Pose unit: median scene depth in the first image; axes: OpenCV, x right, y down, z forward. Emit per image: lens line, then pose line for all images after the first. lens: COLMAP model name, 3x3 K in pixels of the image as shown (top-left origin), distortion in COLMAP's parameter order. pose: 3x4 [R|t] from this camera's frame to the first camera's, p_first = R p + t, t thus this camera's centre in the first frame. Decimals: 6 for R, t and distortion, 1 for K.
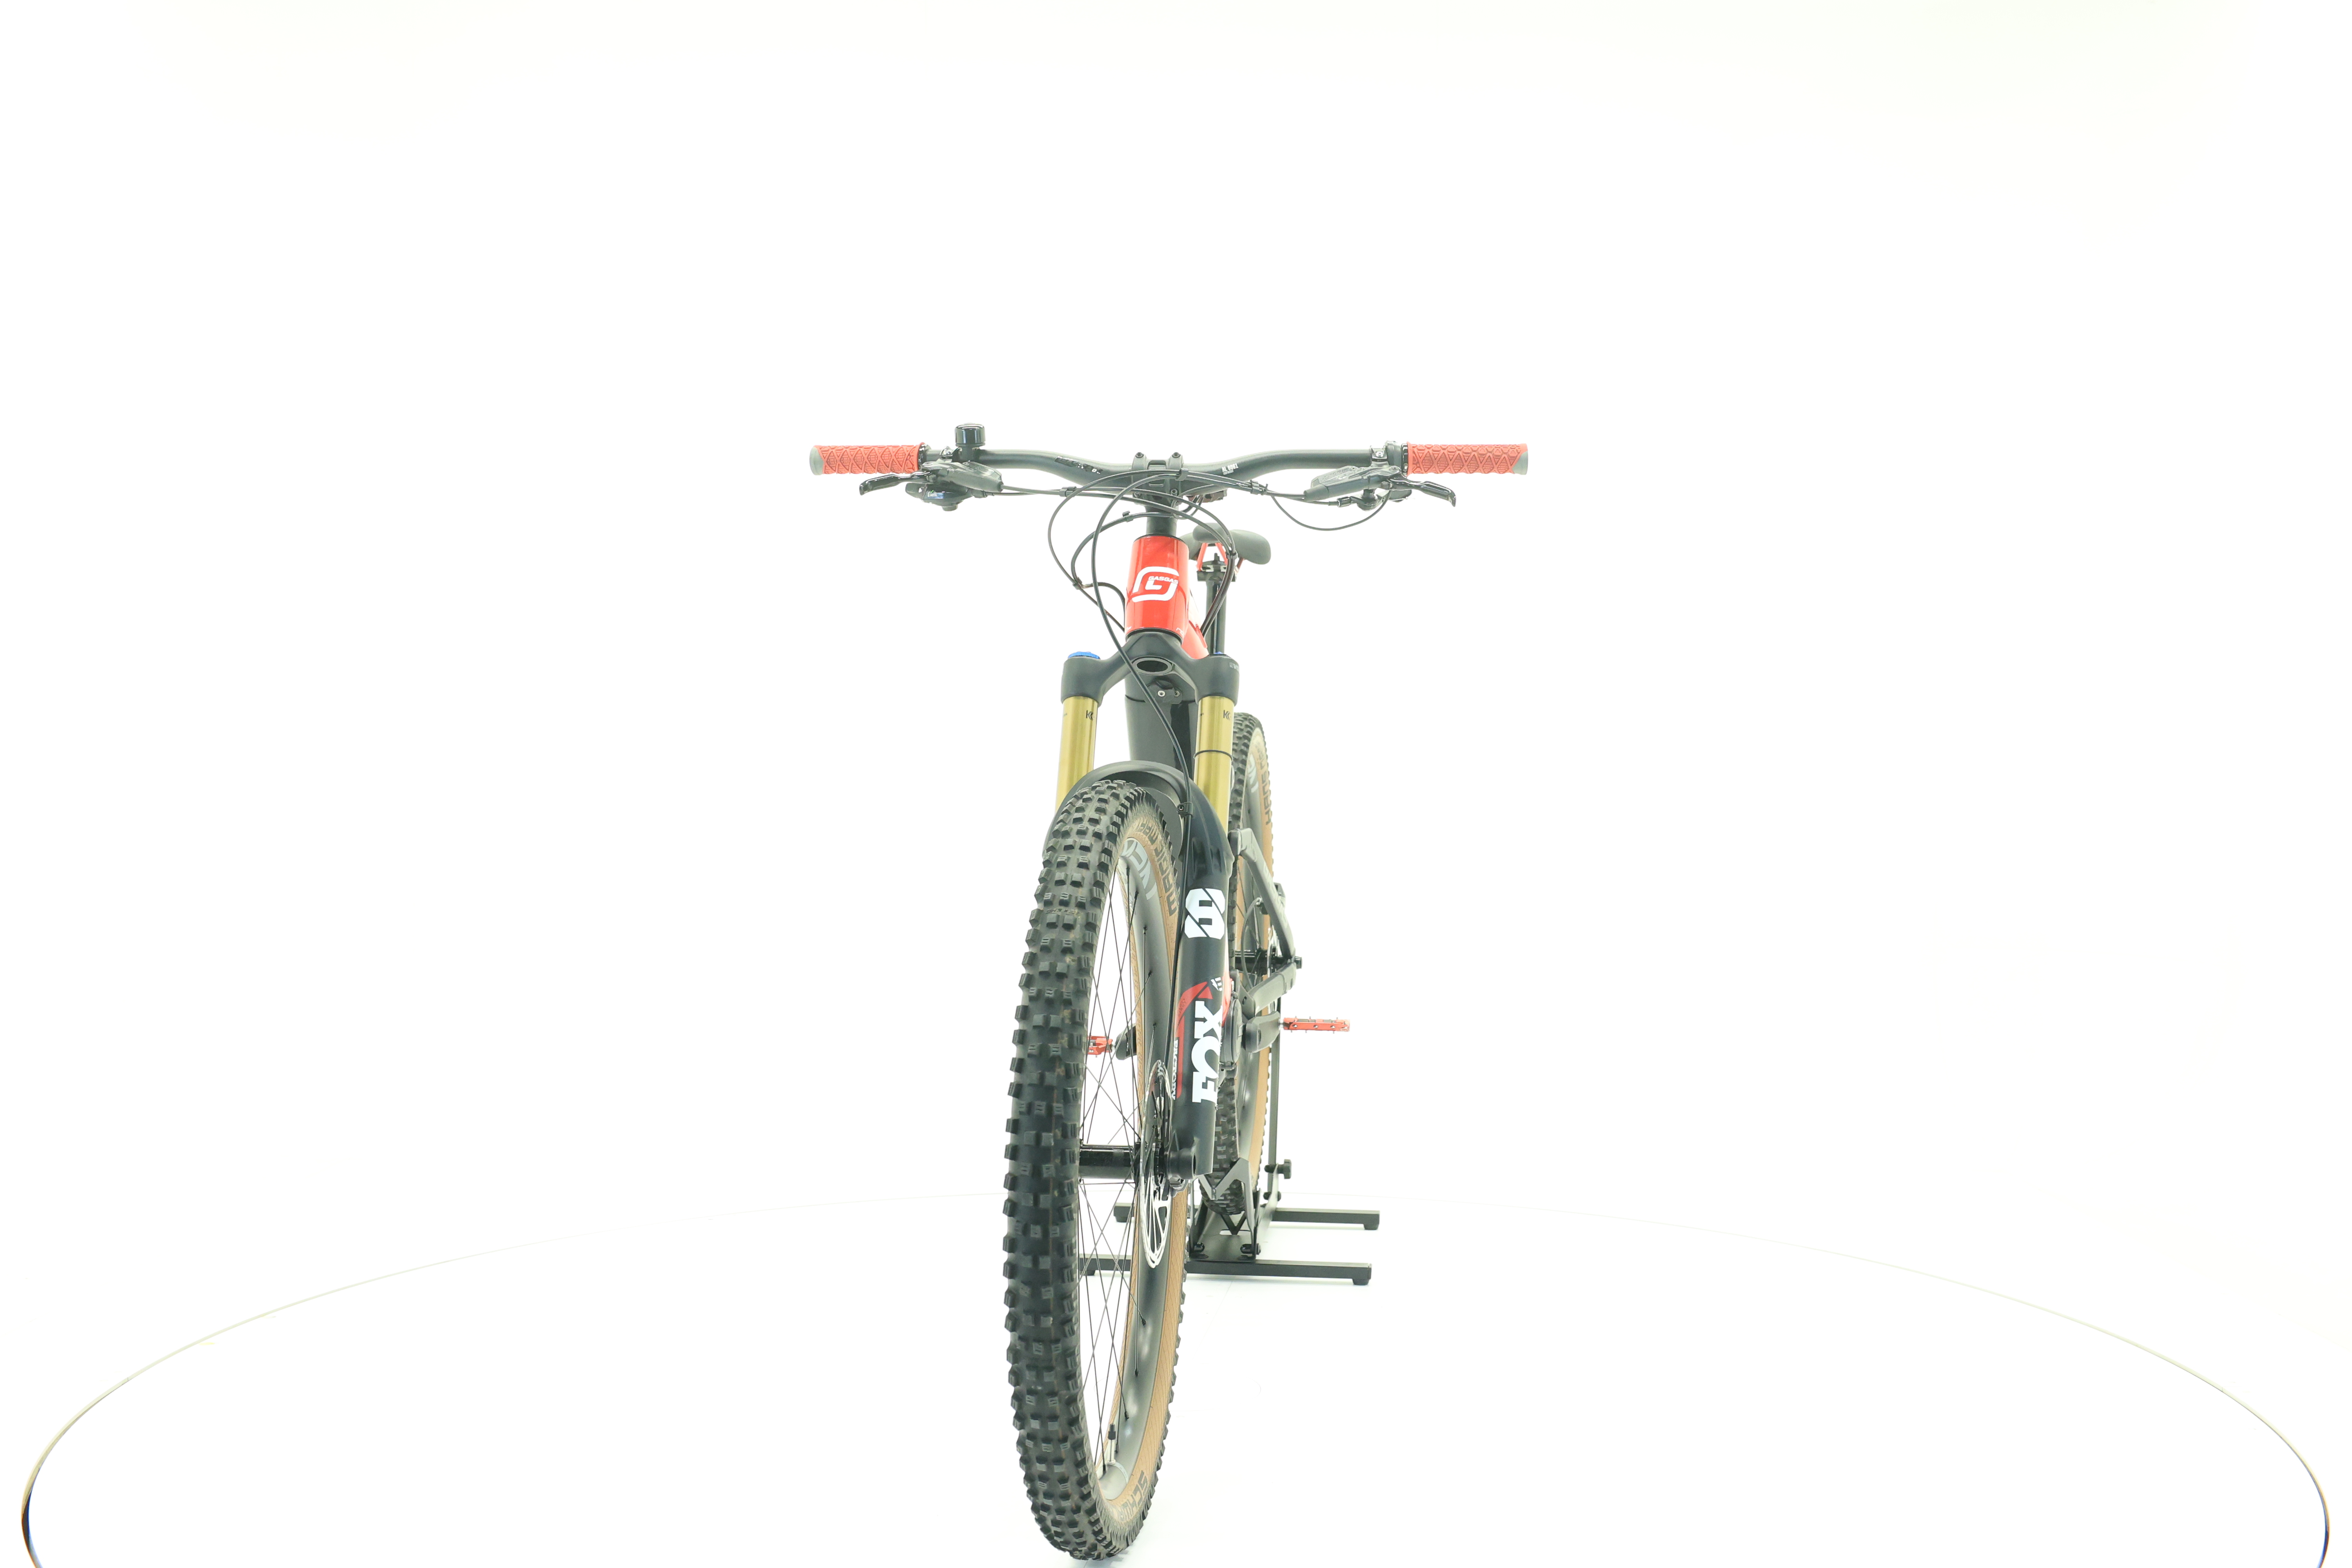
lens RADIAL K [[2474.4, 0, 1179.4], [0, 2474.4, 785.1], [0, 0, 1]] dist [-0.002878, 0.000000]
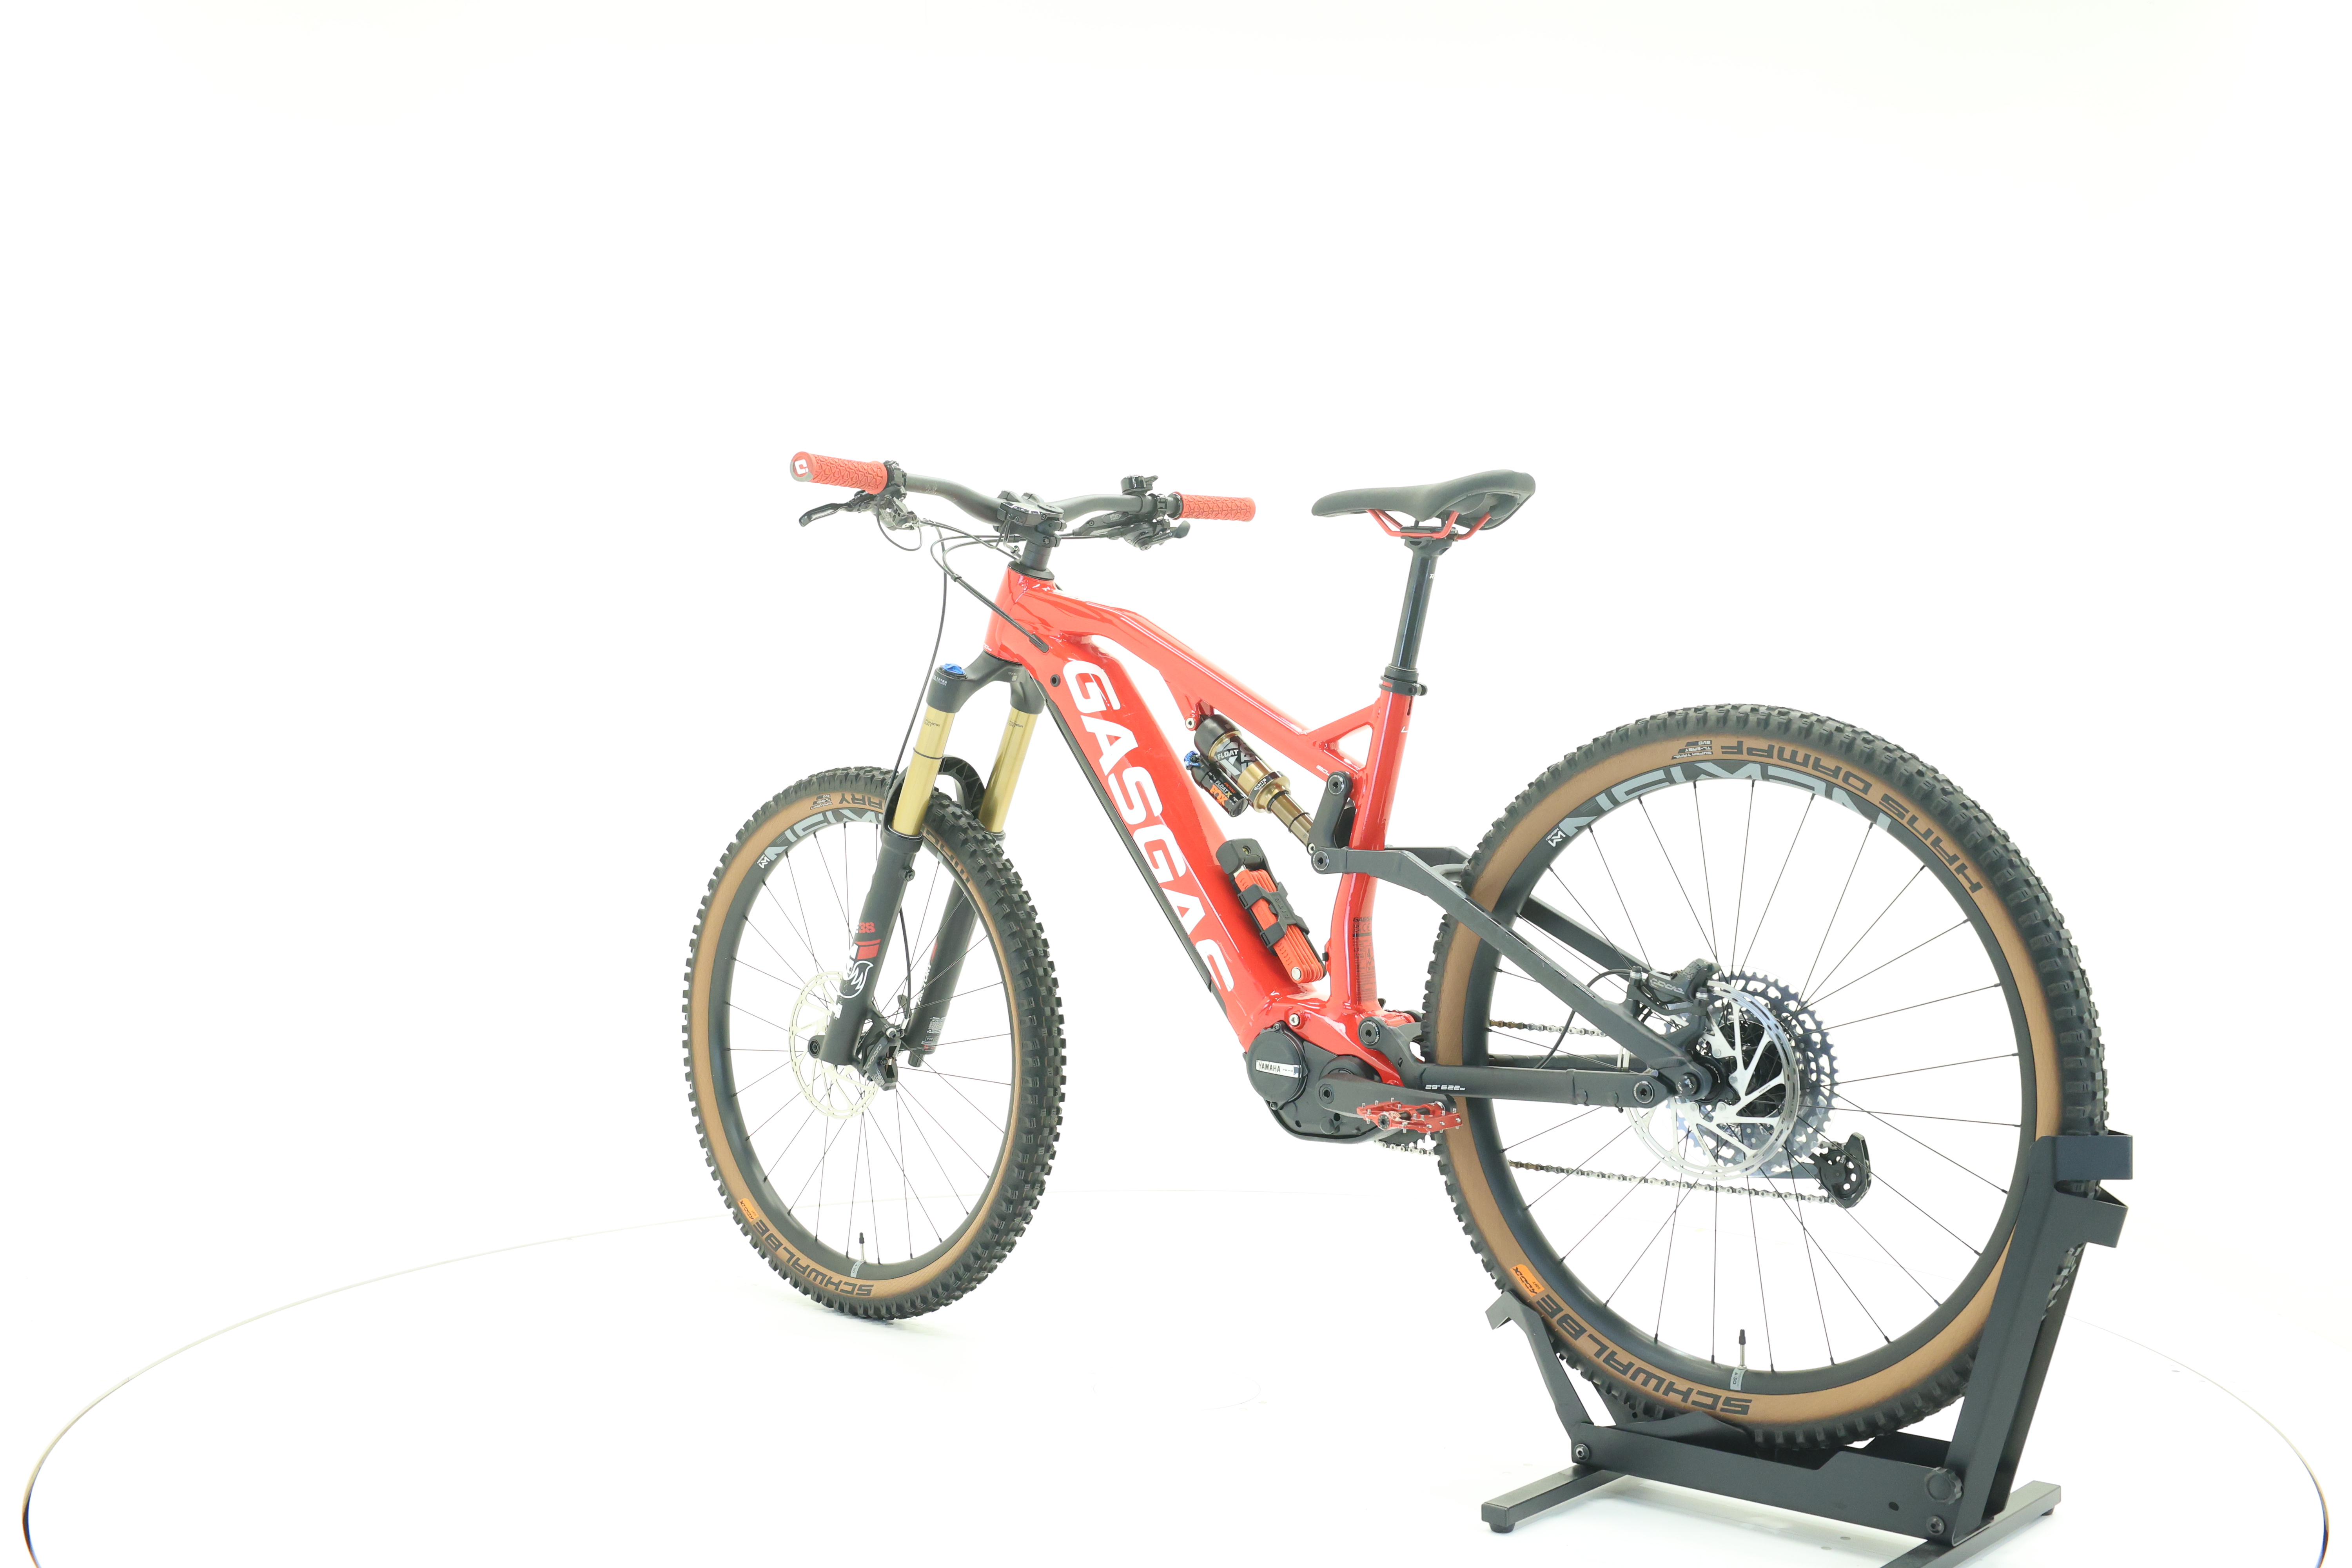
lens RADIAL K [[2474.4, 0, 1179.3], [0, 2474.4, 773.5], [0, 0, 1]] dist [-0.002878, 0.000000]
pose [[-0.559959, 0.008371, -0.828478, 0.916771], [-0.022454, 0.999428, 0.025275, -0.033040], [0.828216, 0.032755, -0.559451, 1.725266]]
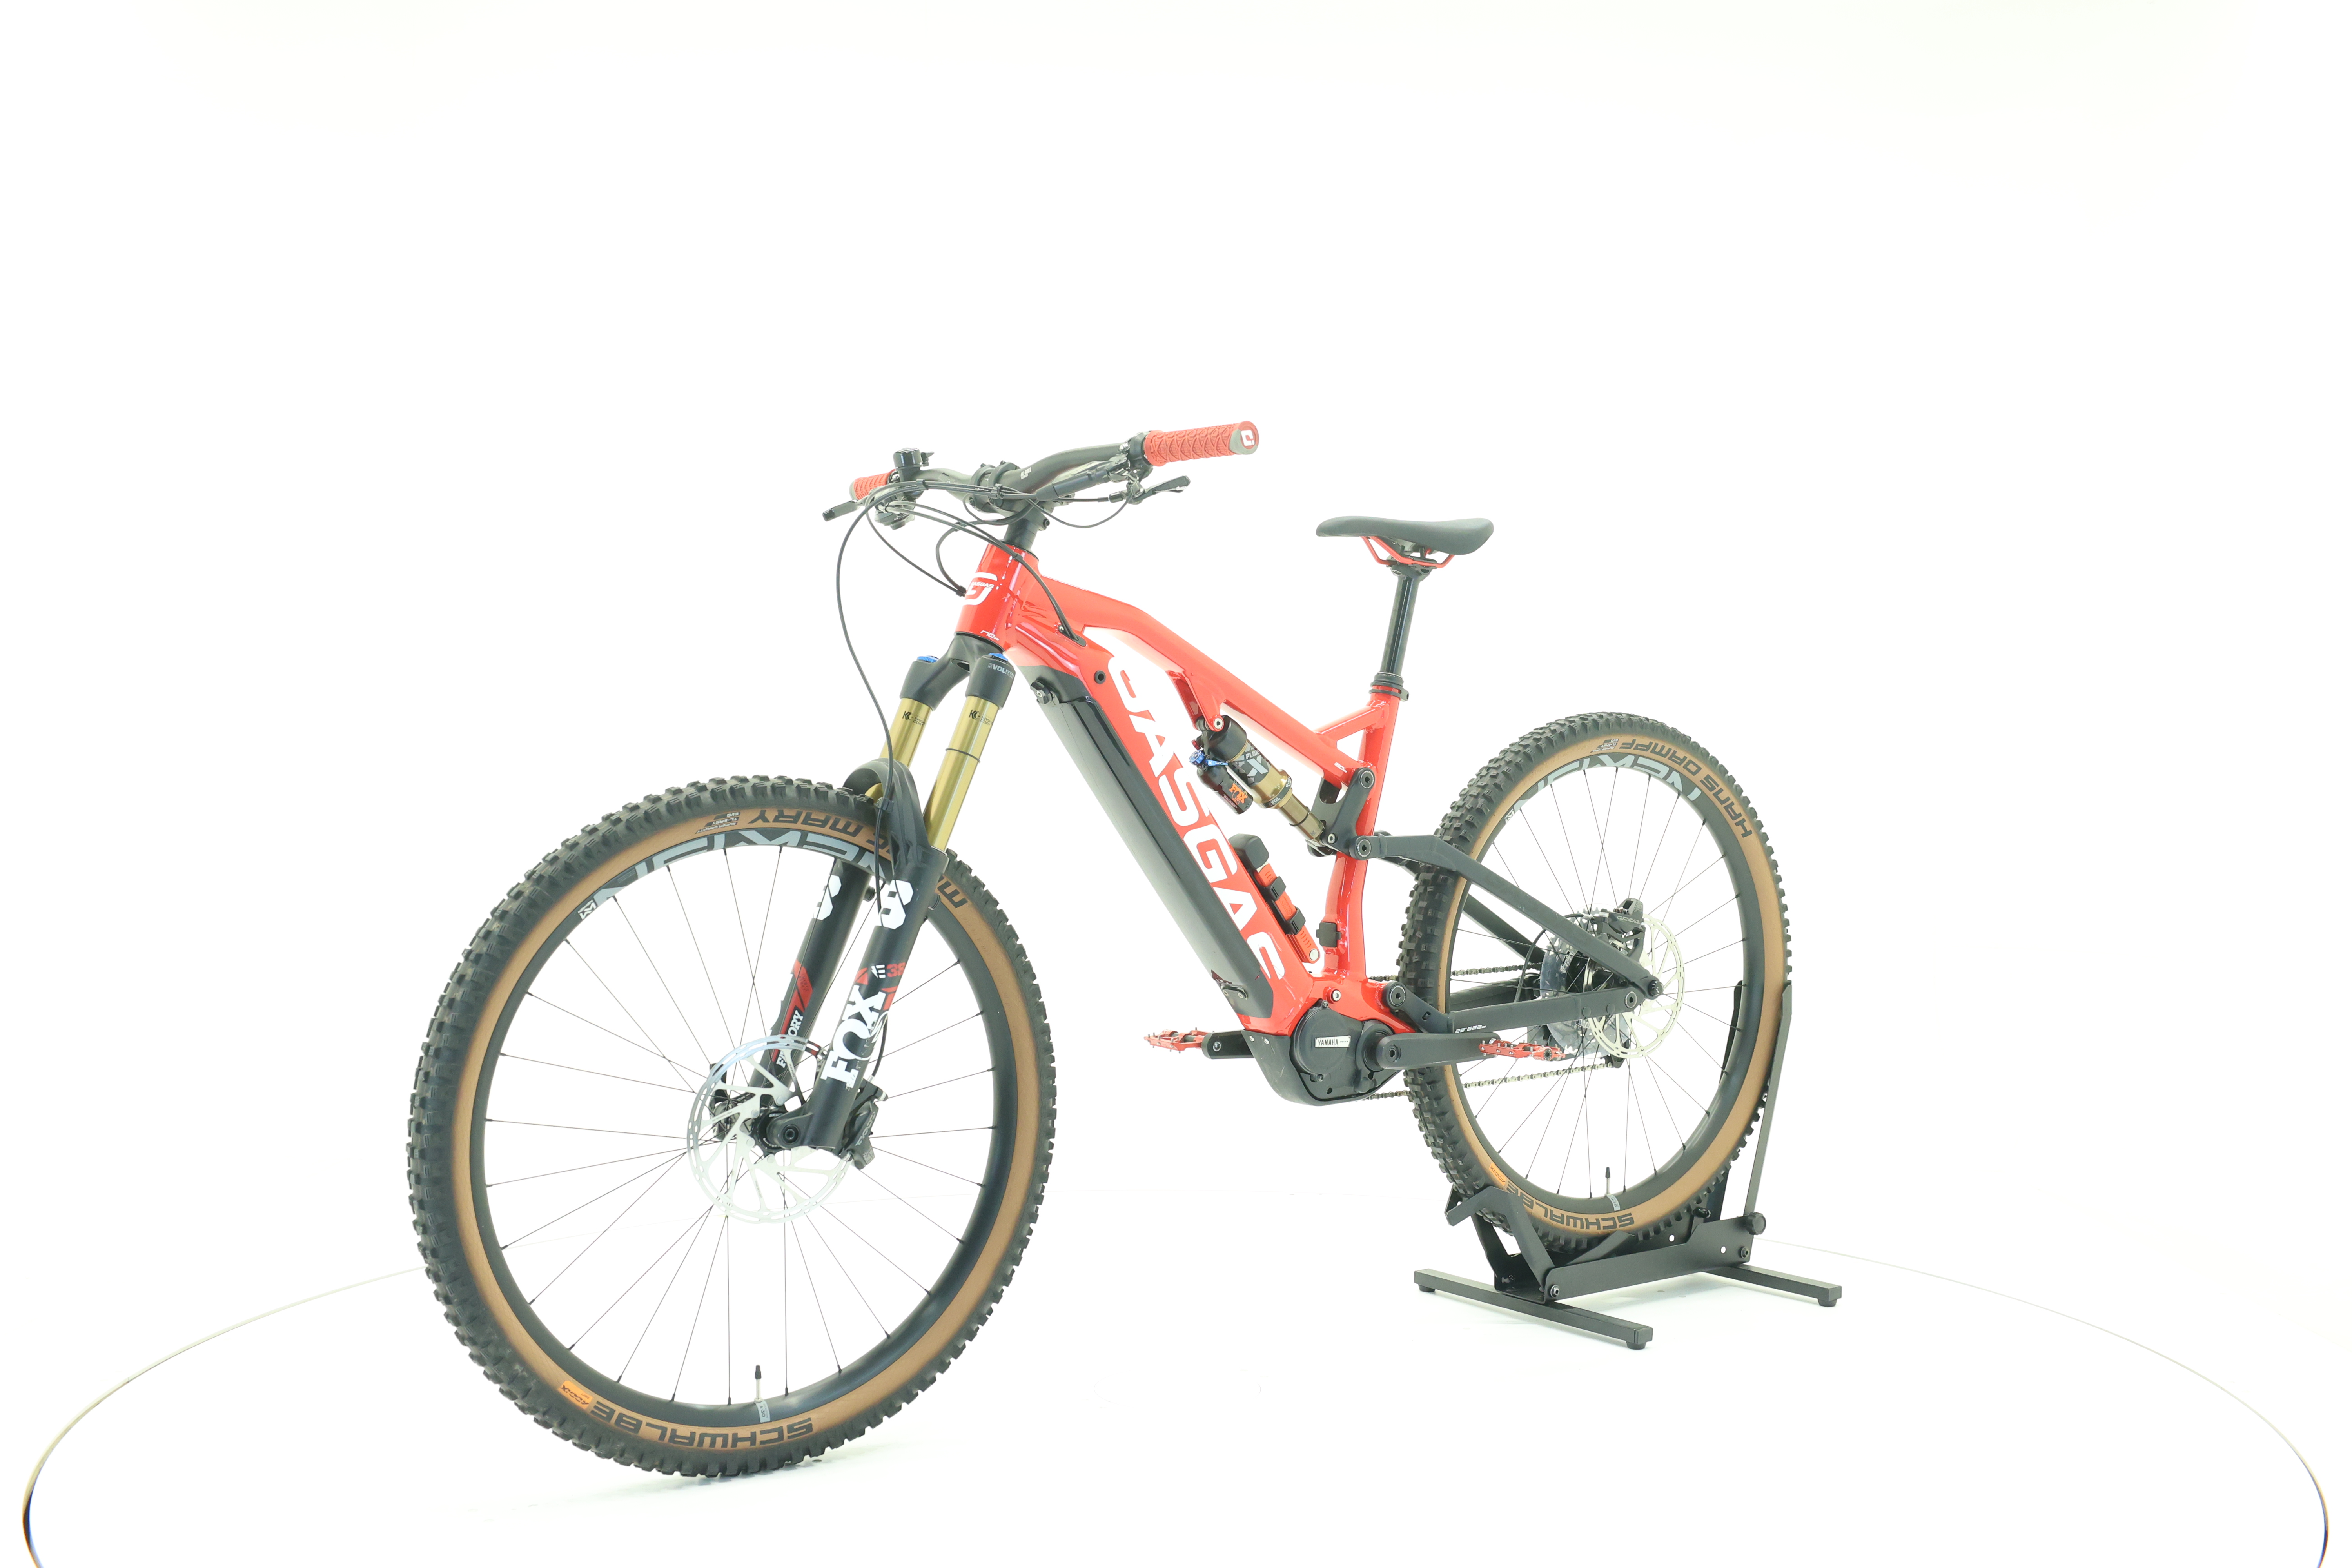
lens RADIAL K [[2474.4, 0, 1176.1], [0, 2474.4, 782.4], [0, 0, 1]] dist [-0.002878, 0.000000]
pose [[0.688475, 0.013398, -0.725136, 0.800725], [-0.016523, 0.999860, 0.002786, -0.004205], [0.725072, 0.010063, 0.688600, 0.343312]]
